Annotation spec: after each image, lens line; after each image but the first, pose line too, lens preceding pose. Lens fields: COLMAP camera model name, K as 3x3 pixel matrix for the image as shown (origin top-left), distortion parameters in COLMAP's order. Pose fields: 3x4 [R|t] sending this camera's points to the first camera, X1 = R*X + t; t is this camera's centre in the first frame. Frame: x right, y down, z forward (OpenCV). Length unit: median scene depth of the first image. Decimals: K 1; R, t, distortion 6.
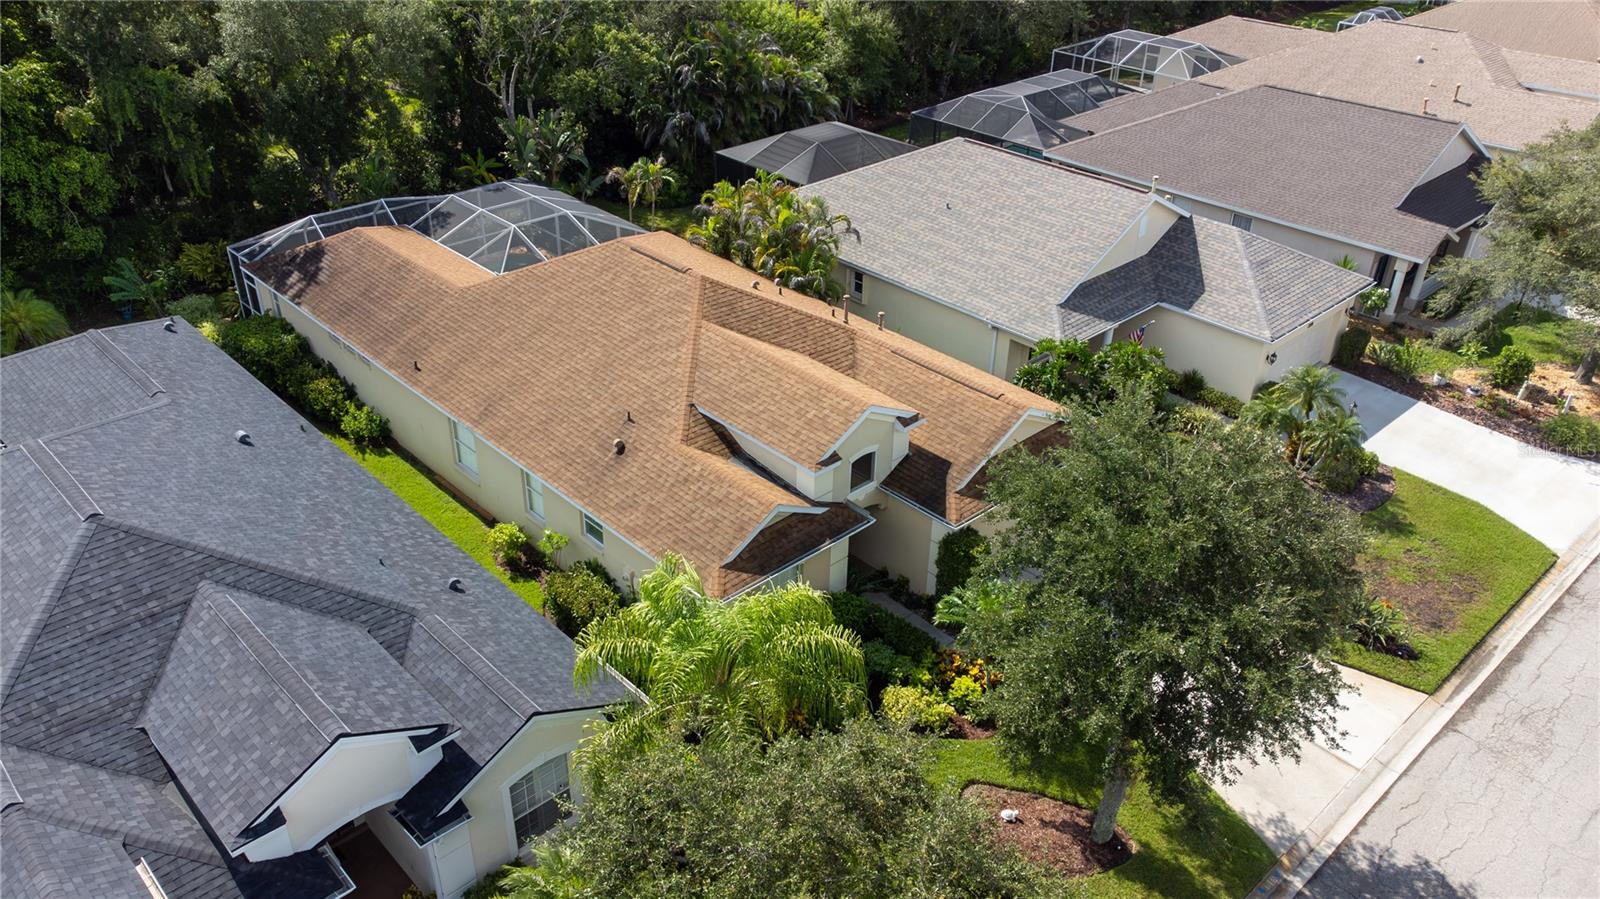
lens RADIAL K [[1225.9, 0, 800.0], [0, 1225.9, 449.5], [0, 0, 1]] dist [0.060777, 0.003584]
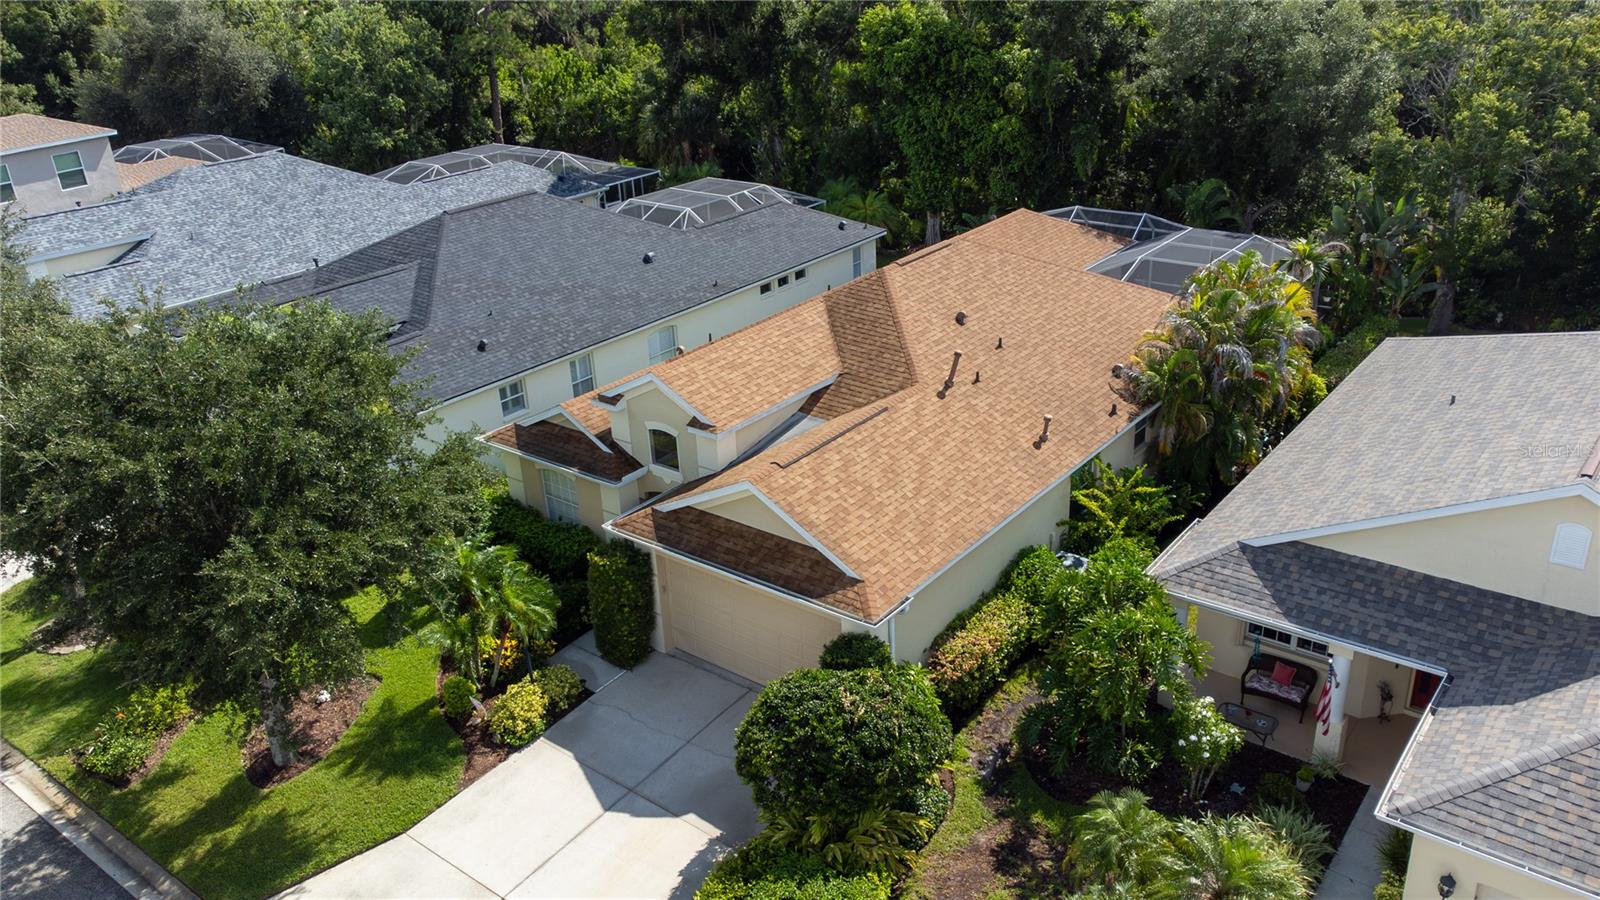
lens RADIAL K [[1225.9, 0, 800.0], [0, 1225.9, 450.0], [0, 0, 1]] dist [0.060777, 0.003584]
pose [[0.141221, 0.380920, -0.913760, 0.643073], [-0.466932, 0.839522, 0.277808, -0.202175], [0.872944, 0.387431, 0.296422, 0.577038]]
